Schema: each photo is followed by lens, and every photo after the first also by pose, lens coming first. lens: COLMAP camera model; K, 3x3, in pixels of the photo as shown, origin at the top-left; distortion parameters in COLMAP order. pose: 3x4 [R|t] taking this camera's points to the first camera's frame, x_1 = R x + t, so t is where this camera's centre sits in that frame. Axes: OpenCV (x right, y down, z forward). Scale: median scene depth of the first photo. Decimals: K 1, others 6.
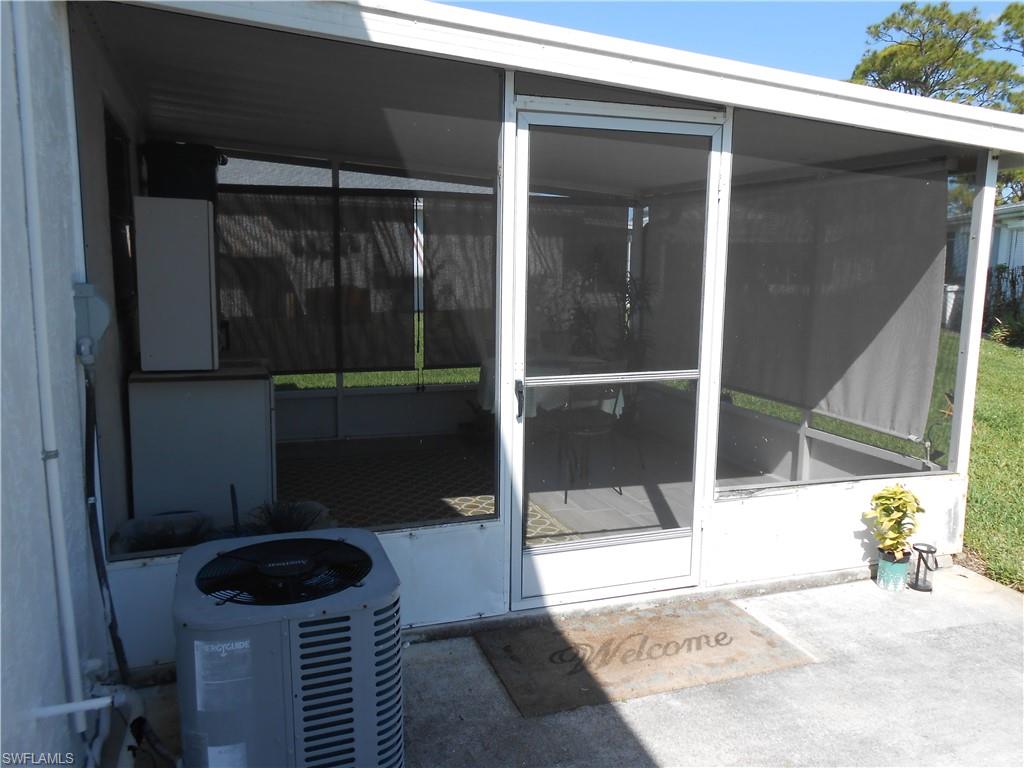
lens RADIAL K [[783.9, 0, 512.0], [0, 783.9, 384.0], [0, 0, 1]] dist [0.001263, -0.000549]
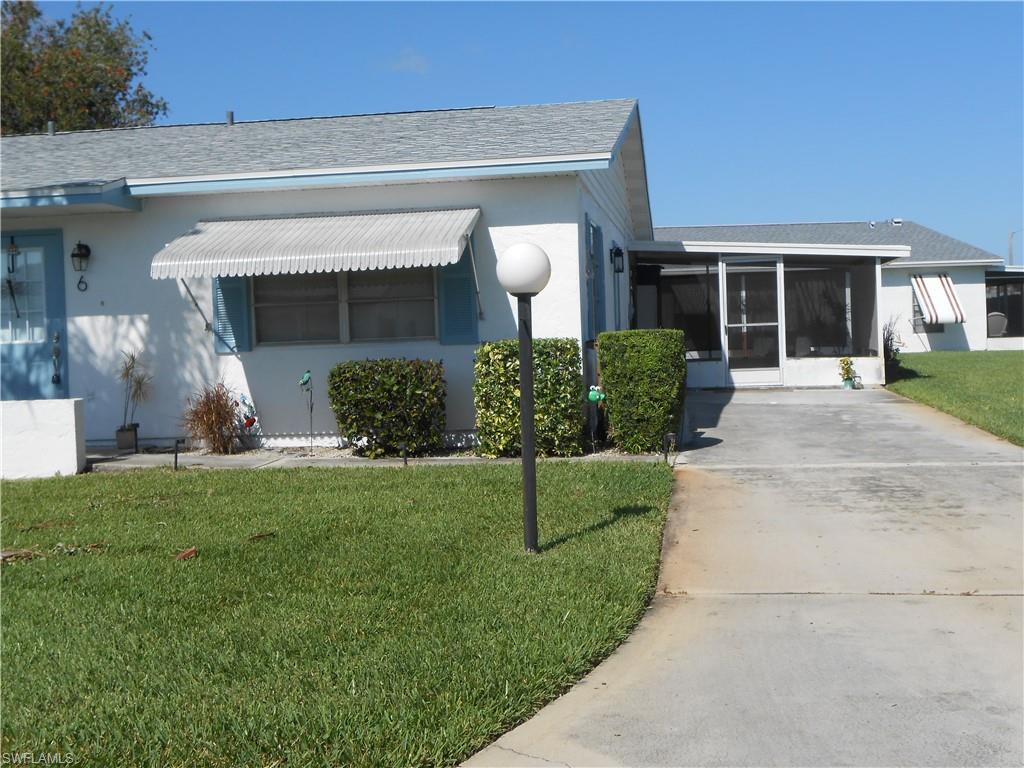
lens RADIAL K [[1306.3, 0, 512.0], [0, 1306.3, 384.0], [0, 0, 1]] dist [0.010490, 0.004902]
pose [[0.880930, -0.027040, -0.472473, 2.061229], [-0.032374, 0.992584, -0.117168, 1.043391], [0.472138, 0.118513, 0.873522, -4.992605]]
